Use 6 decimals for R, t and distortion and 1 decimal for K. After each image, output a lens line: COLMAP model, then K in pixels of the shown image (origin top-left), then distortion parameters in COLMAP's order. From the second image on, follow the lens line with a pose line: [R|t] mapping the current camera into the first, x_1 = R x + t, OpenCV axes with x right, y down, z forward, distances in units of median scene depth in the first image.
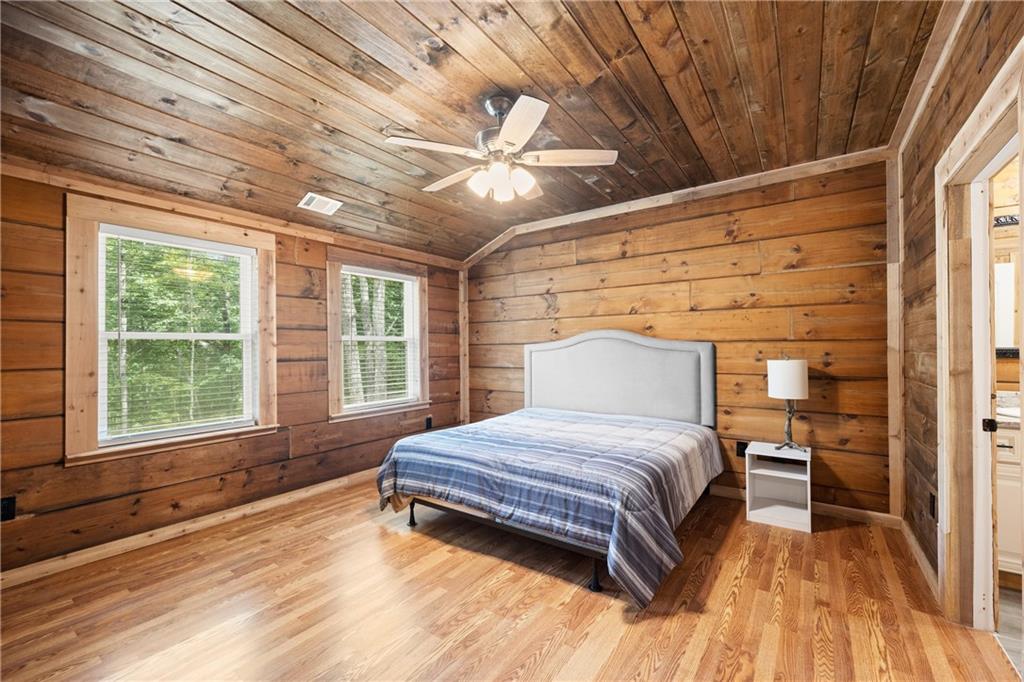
lens RADIAL K [[422.5, 0, 515.4], [0, 422.5, 344.9], [0, 0, 1]] dist [0.002102, -0.000807]
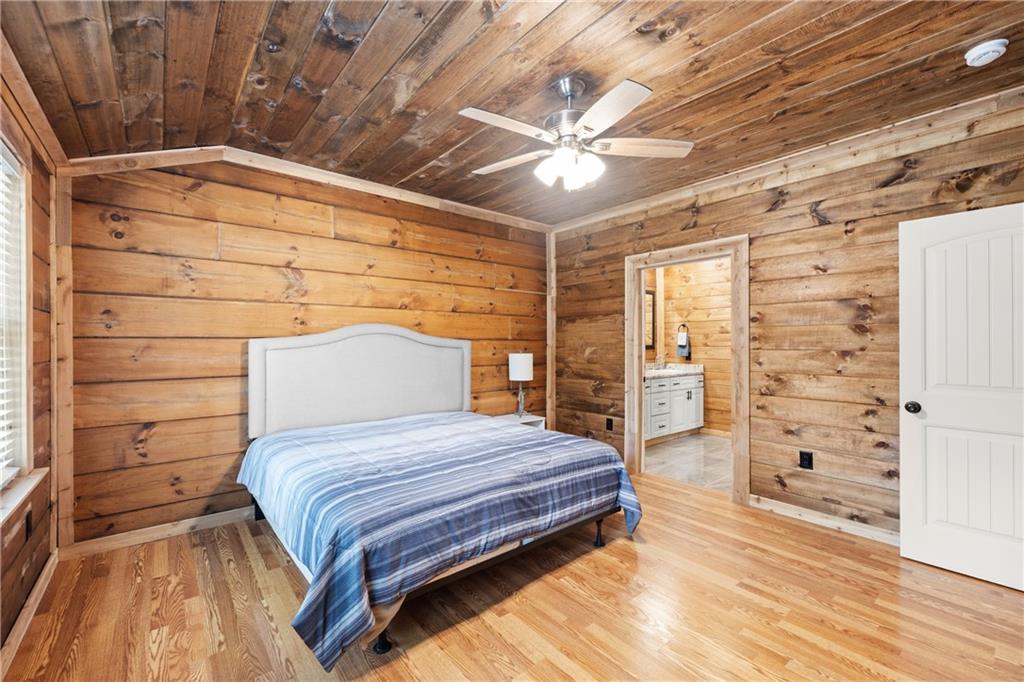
lens RADIAL K [[422.5, 0, 512.8], [0, 422.5, 341.8], [0, 0, 1]] dist [0.002102, -0.000807]
pose [[0.255127, 0.008847, 0.966867, -0.771881], [-0.008893, 0.999937, -0.006803, 0.006974], [-0.966867, -0.006862, 0.255189, 0.691291]]
